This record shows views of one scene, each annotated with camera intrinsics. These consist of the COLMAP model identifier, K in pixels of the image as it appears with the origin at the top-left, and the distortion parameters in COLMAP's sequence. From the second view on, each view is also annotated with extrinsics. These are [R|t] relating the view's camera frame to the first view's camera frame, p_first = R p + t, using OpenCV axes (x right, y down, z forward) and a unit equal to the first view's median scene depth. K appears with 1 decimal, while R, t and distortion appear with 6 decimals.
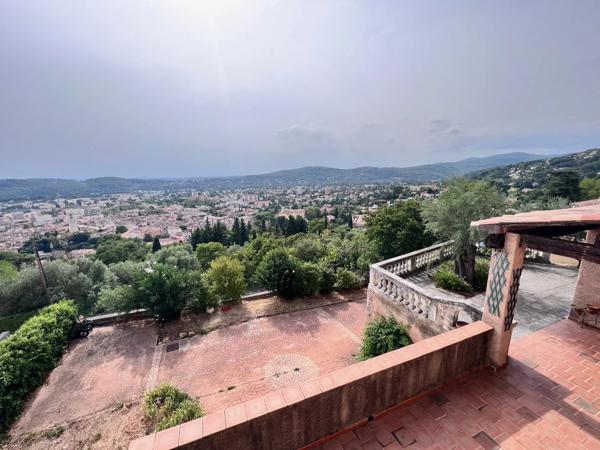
lens RADIAL K [[239.4, 0, 300.9], [0, 239.4, 219.9], [0, 0, 1]] dist [-0.001261, 0.000092]
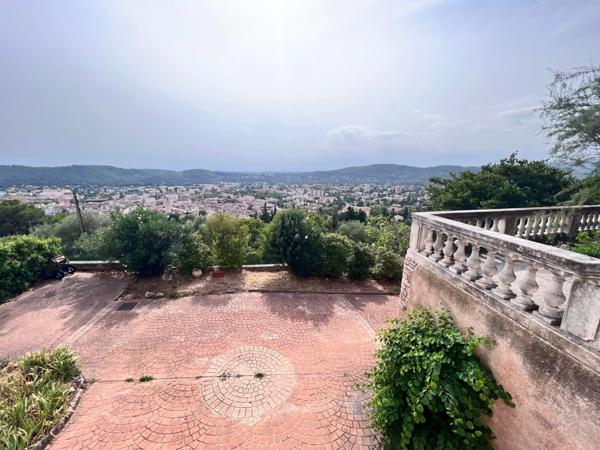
lens RADIAL K [[239.4, 0, 301.8], [0, 239.4, 221.6], [0, 0, 1]] dist [-0.001261, 0.000092]
pose [[0.962299, 0.081664, -0.259447, 0.105065], [-0.076563, 0.996622, 0.029723, 0.114712], [0.260998, -0.008738, 0.965300, 0.237870]]
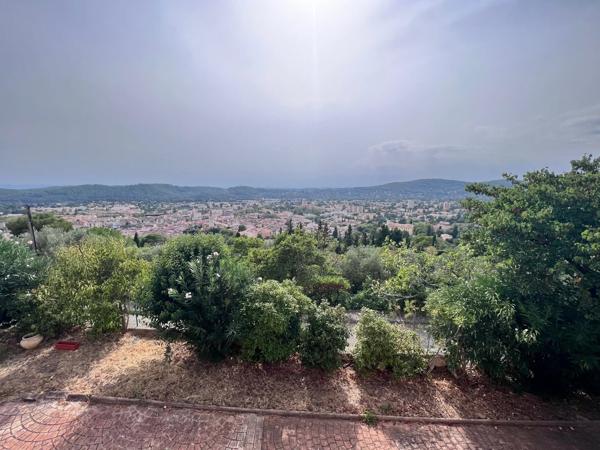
lens RADIAL K [[239.4, 0, 302.0], [0, 239.4, 223.3], [0, 0, 1]] dist [-0.001261, 0.000092]
pose [[0.905694, 0.080782, -0.416164, 0.204851], [-0.095681, 0.995299, -0.015033, 0.073474], [0.412993, 0.053434, 0.909165, 0.563827]]
